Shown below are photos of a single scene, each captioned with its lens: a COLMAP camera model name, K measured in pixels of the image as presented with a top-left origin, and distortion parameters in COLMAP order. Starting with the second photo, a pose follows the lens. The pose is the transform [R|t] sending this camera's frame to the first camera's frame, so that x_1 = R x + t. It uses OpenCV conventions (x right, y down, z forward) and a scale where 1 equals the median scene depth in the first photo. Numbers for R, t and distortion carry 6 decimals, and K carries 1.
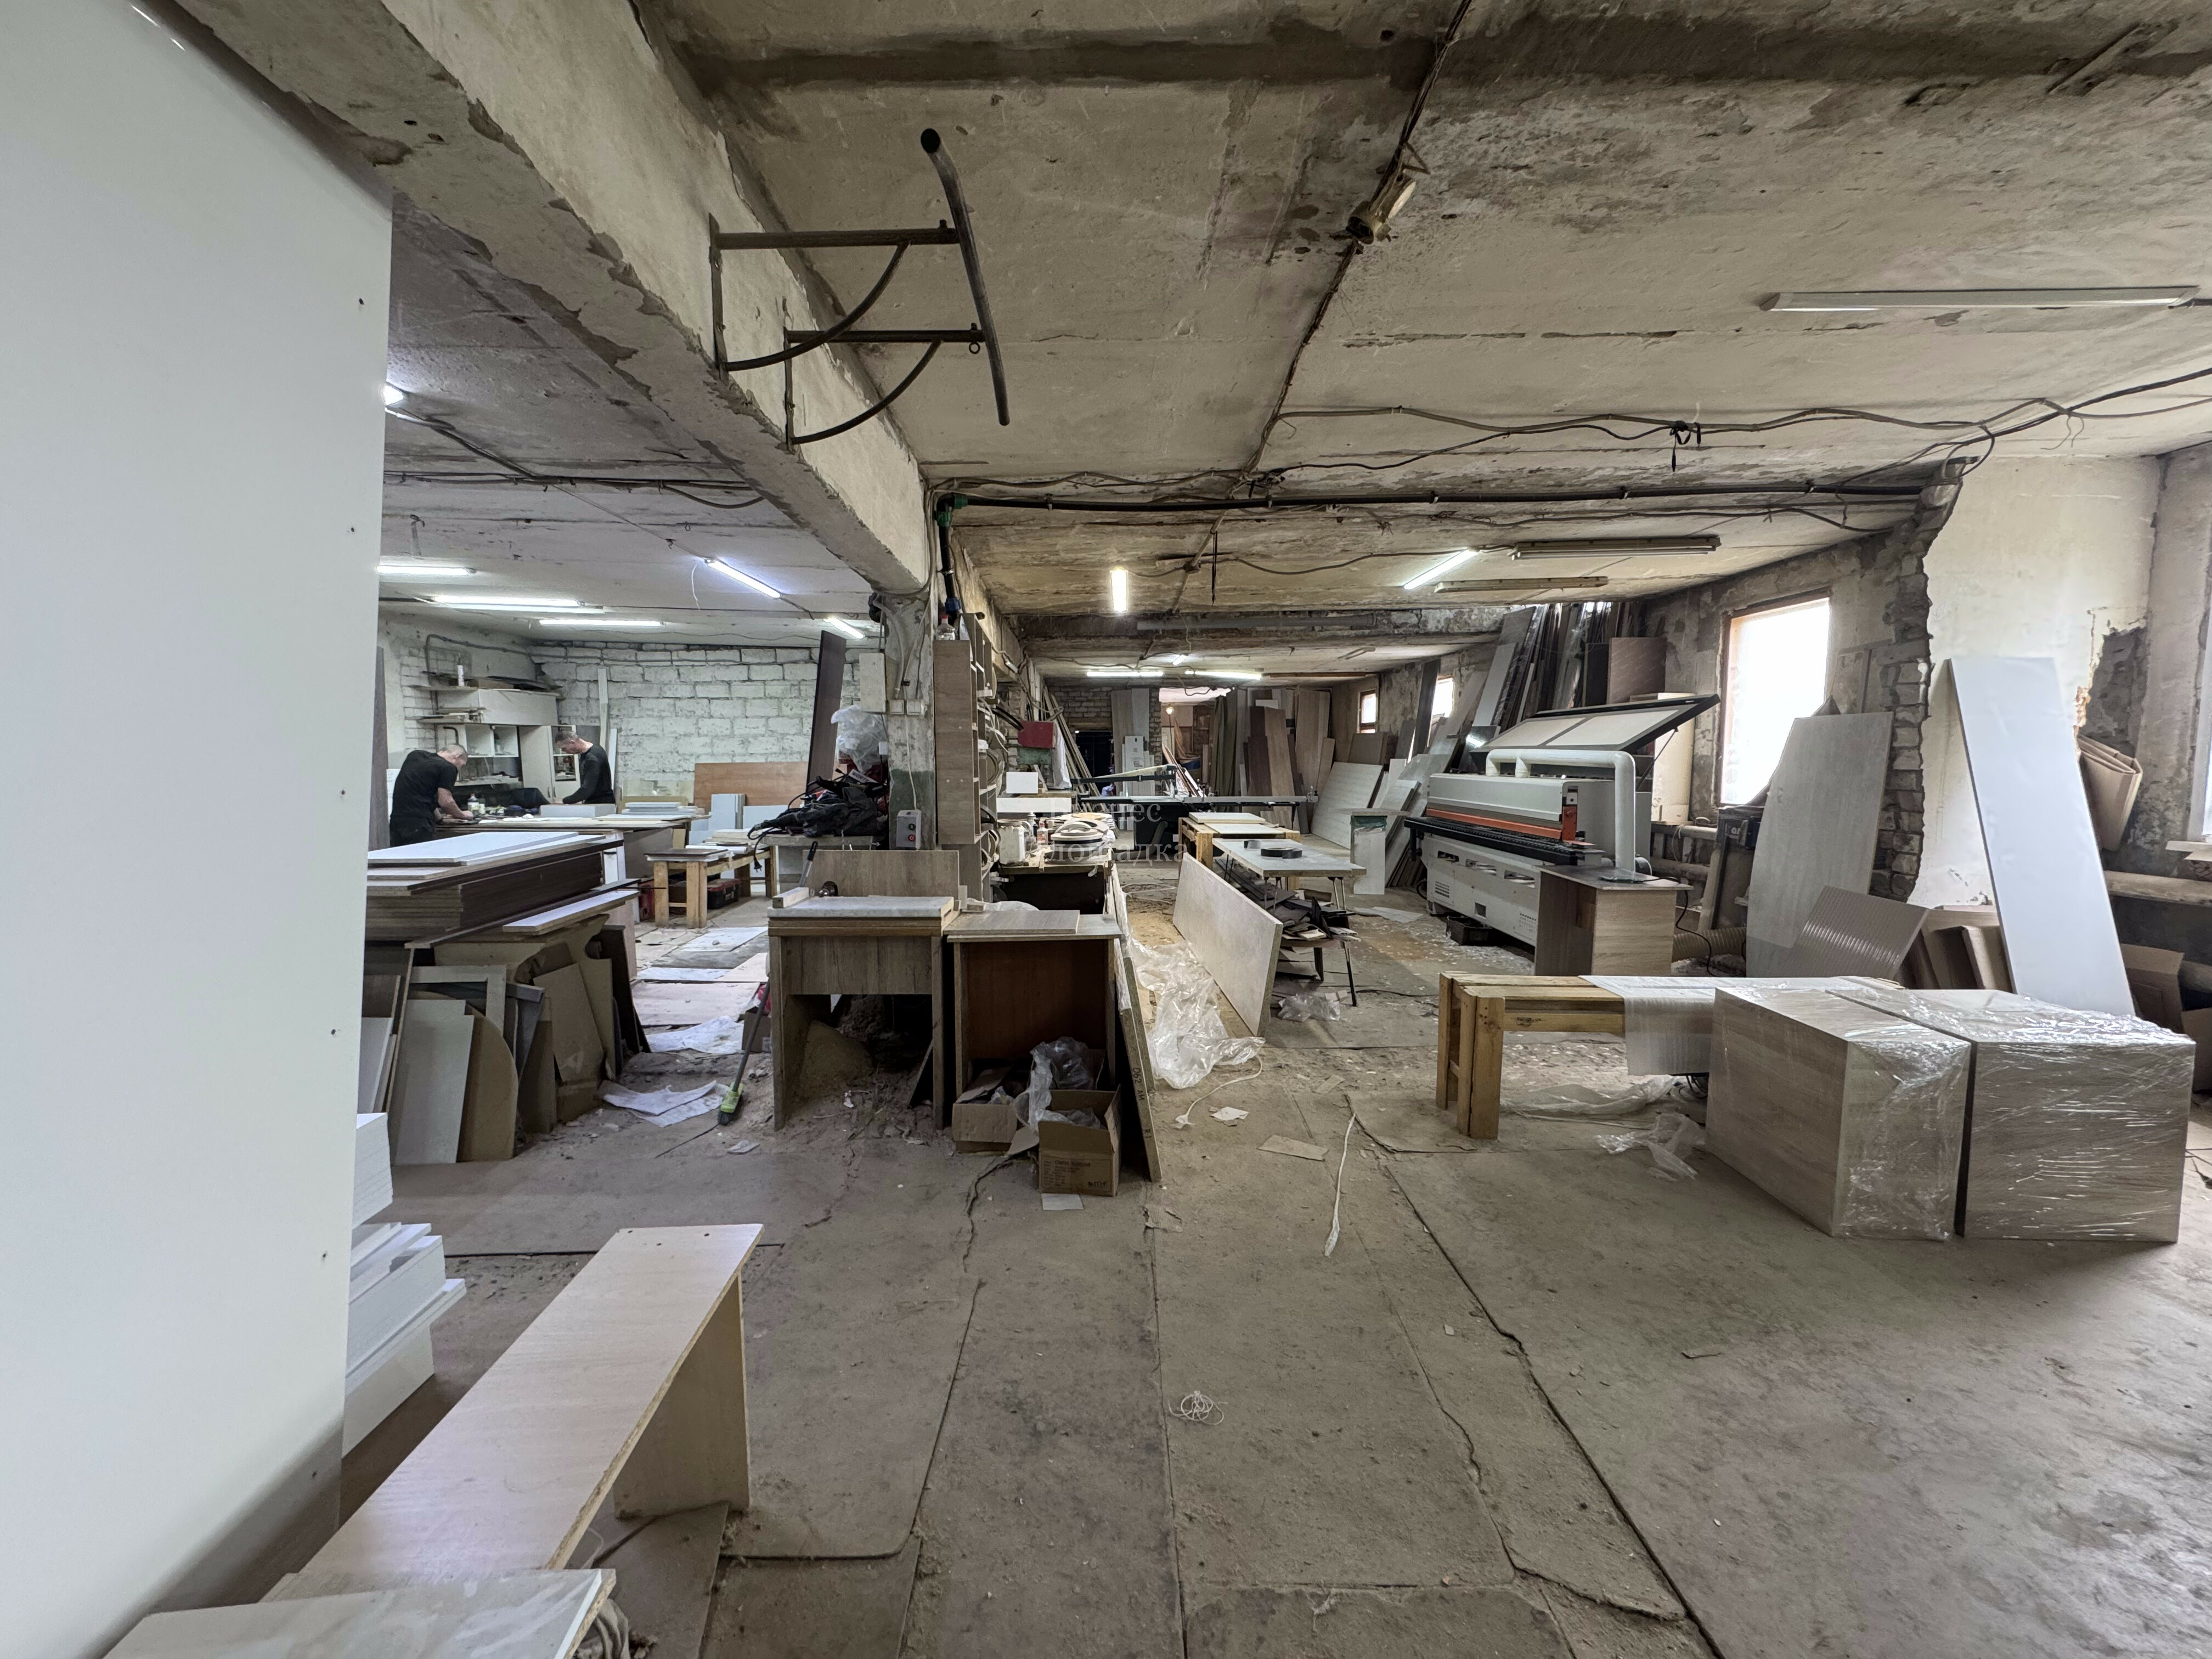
lens RADIAL K [[880.0, 0, 1107.6], [0, 880.0, 826.7], [0, 0, 1]] dist [-0.002486, 0.000570]
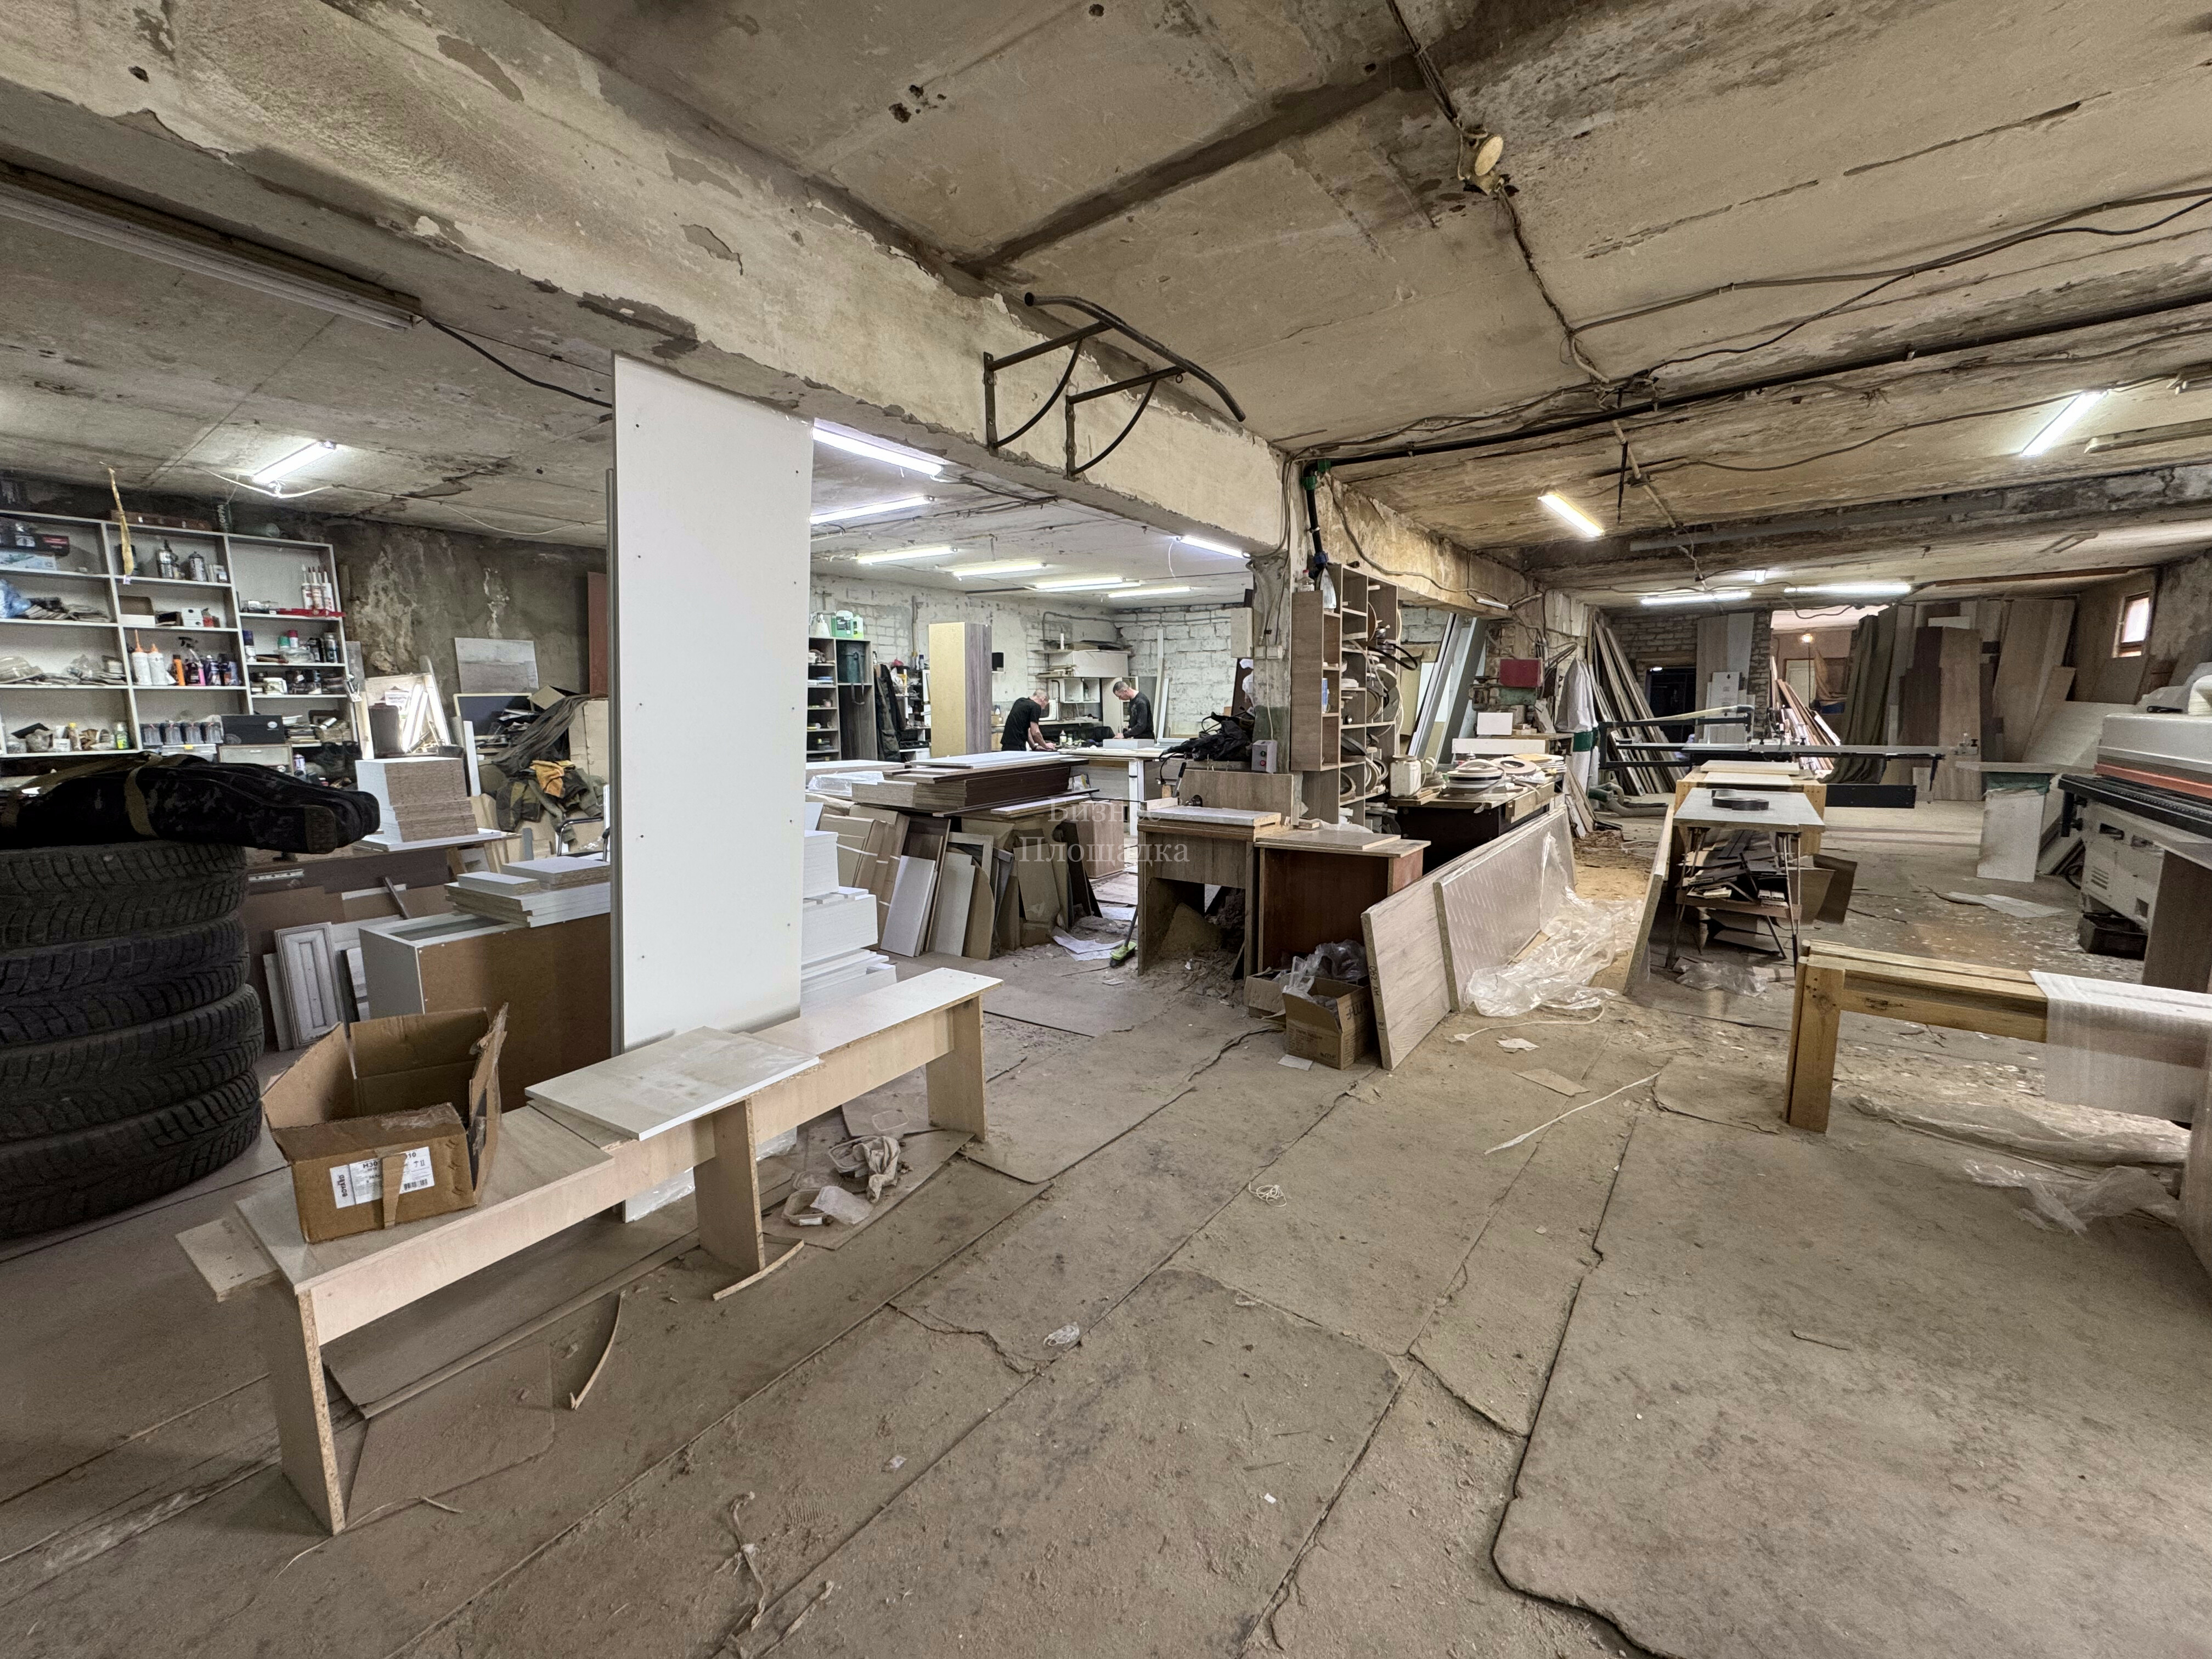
lens RADIAL K [[880.0, 0, 1107.6], [0, 880.0, 826.7], [0, 0, 1]] dist [-0.002486, 0.000570]
pose [[0.796807, 0.075077, -0.599552, 0.327305], [-0.038824, 0.996562, 0.073193, 0.019422], [0.602986, -0.035043, 0.796982, -0.078553]]
